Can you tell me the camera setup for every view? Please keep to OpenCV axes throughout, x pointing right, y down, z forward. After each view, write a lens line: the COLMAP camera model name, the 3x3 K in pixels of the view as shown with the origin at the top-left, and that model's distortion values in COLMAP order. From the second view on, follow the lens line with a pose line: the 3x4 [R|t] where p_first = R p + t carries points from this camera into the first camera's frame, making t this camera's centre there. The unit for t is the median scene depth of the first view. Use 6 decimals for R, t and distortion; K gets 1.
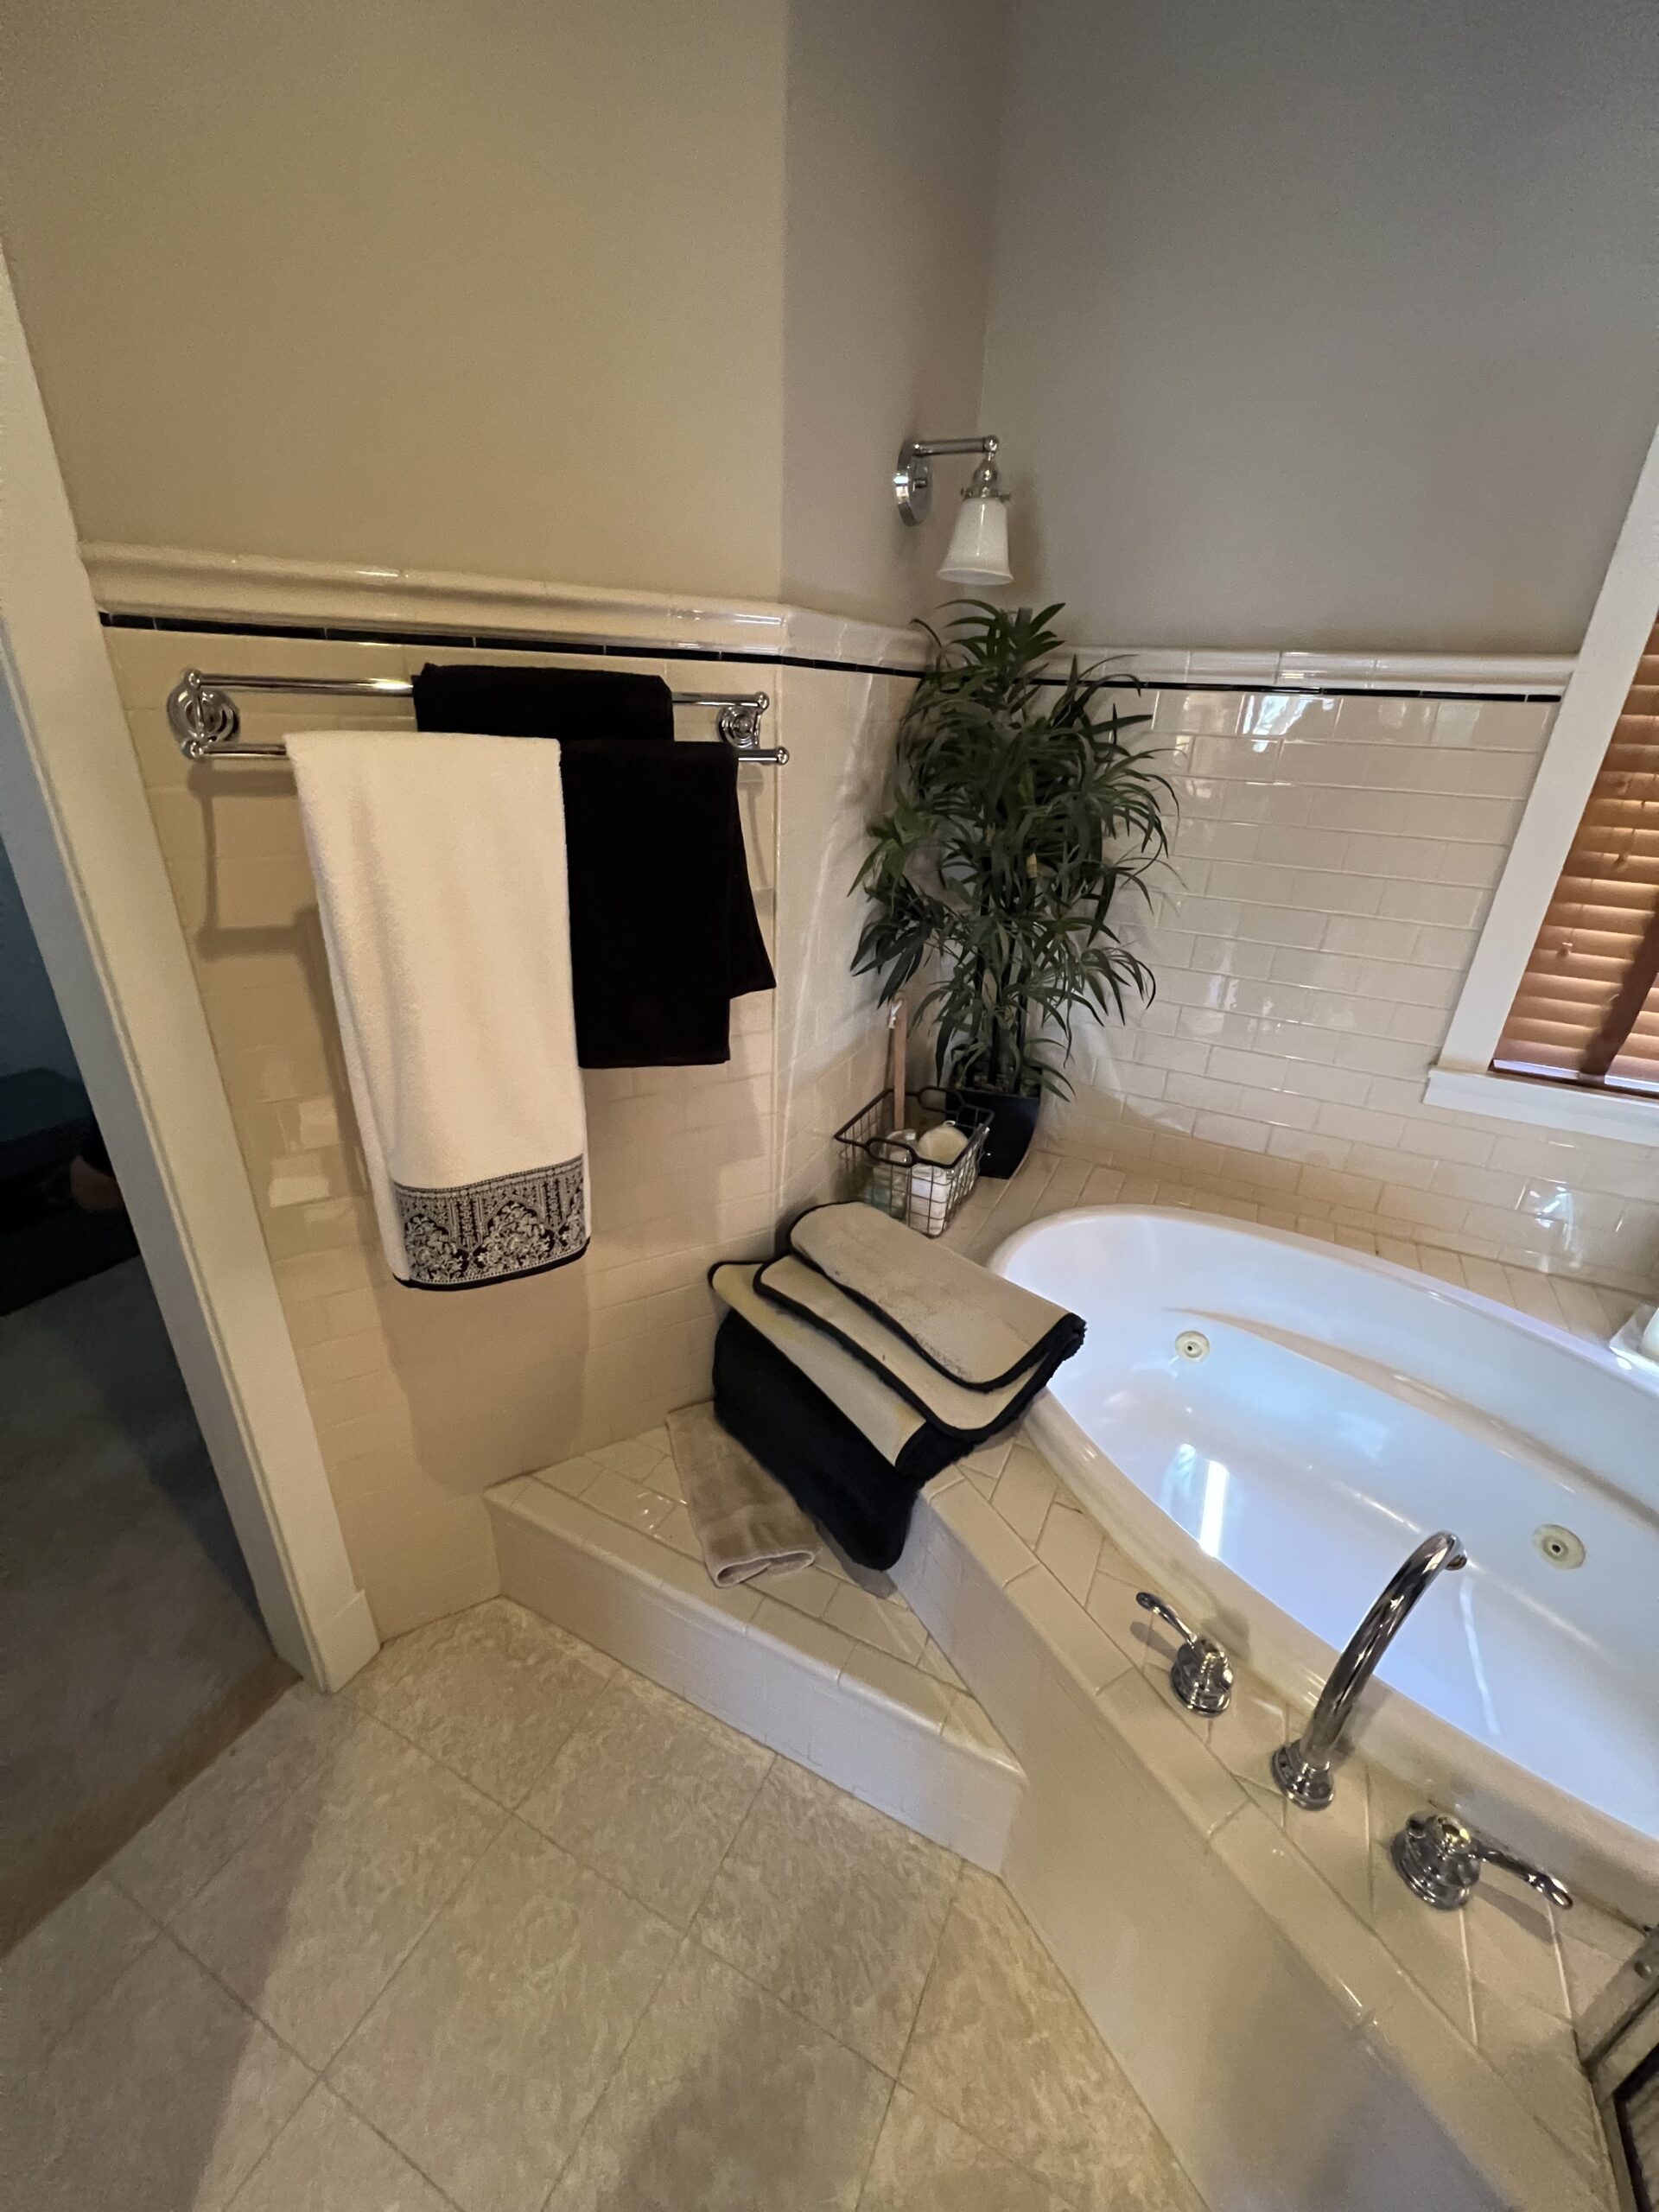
lens RADIAL K [[890.4, 0, 828.6], [0, 890.4, 1104.0], [0, 0, 1]] dist [-0.006149, 0.000201]
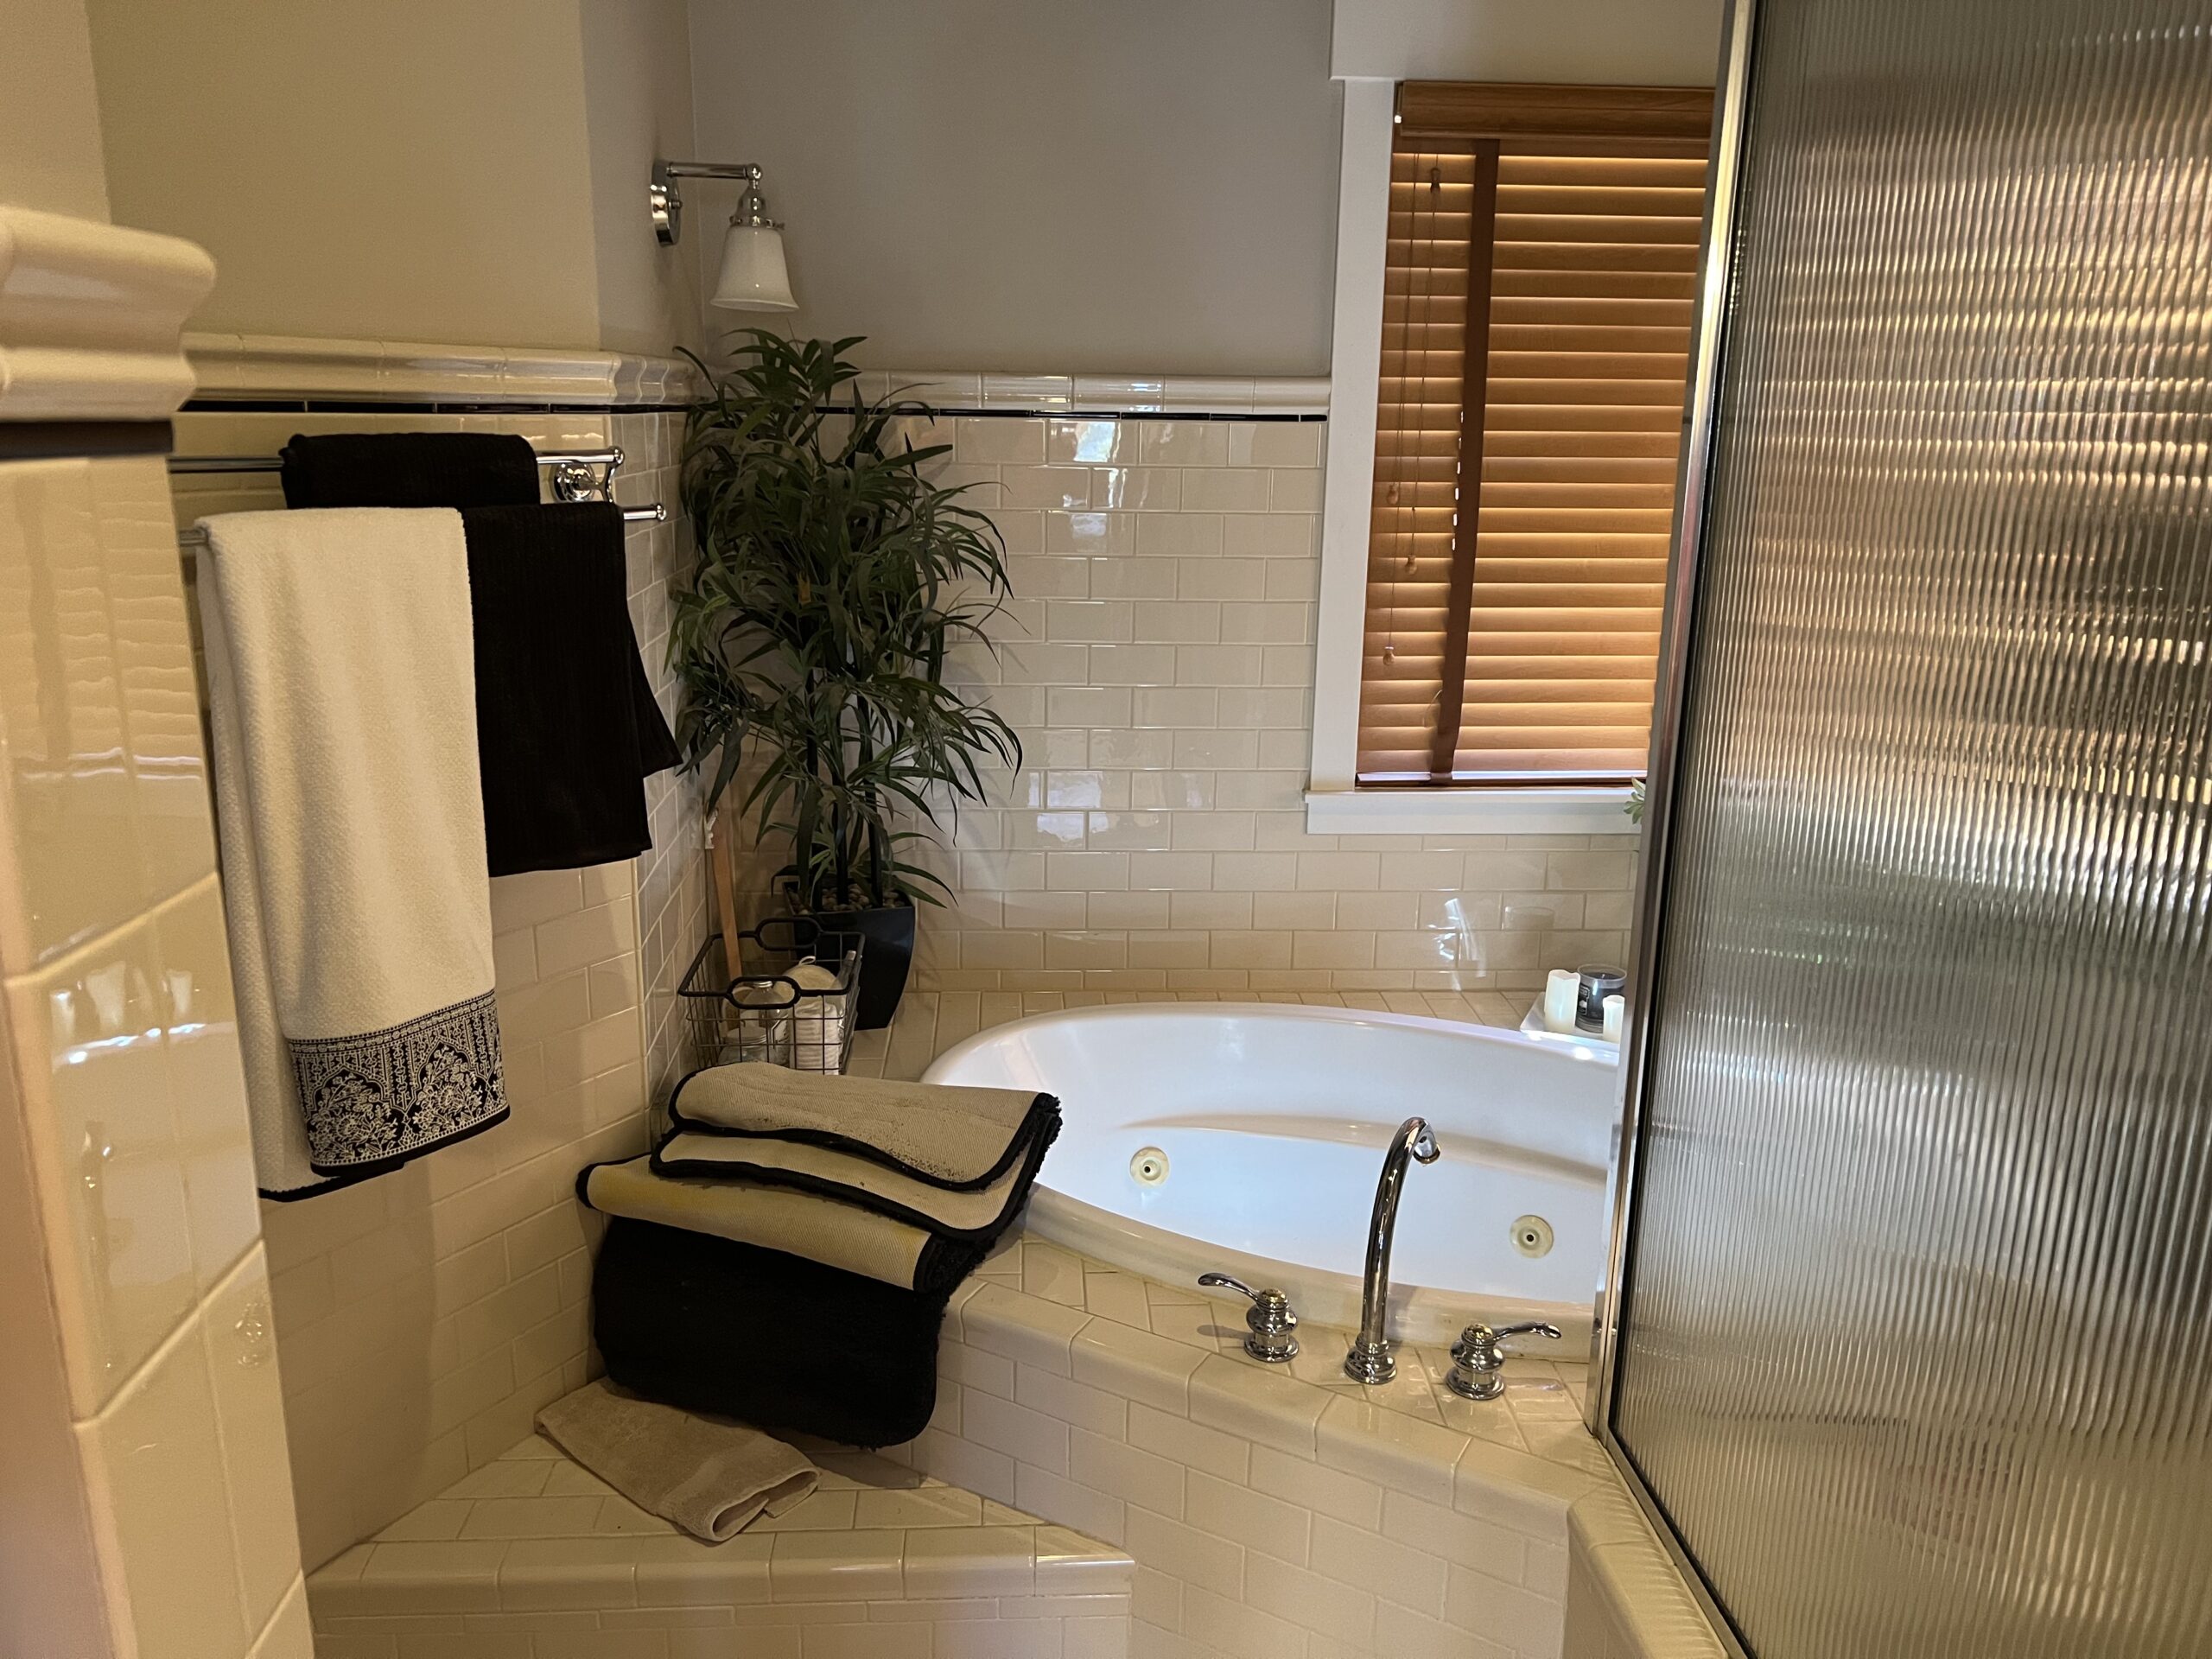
lens RADIAL K [[1672.4, 0, 1107.6], [0, 1672.4, 839.4], [0, 0, 1]] dist [0.051691, -0.053333]
pose [[0.867351, -0.147222, 0.475424, -0.389022], [0.222718, 0.969078, -0.106232, 0.166077], [-0.445083, 0.198026, 0.873319, -0.487199]]
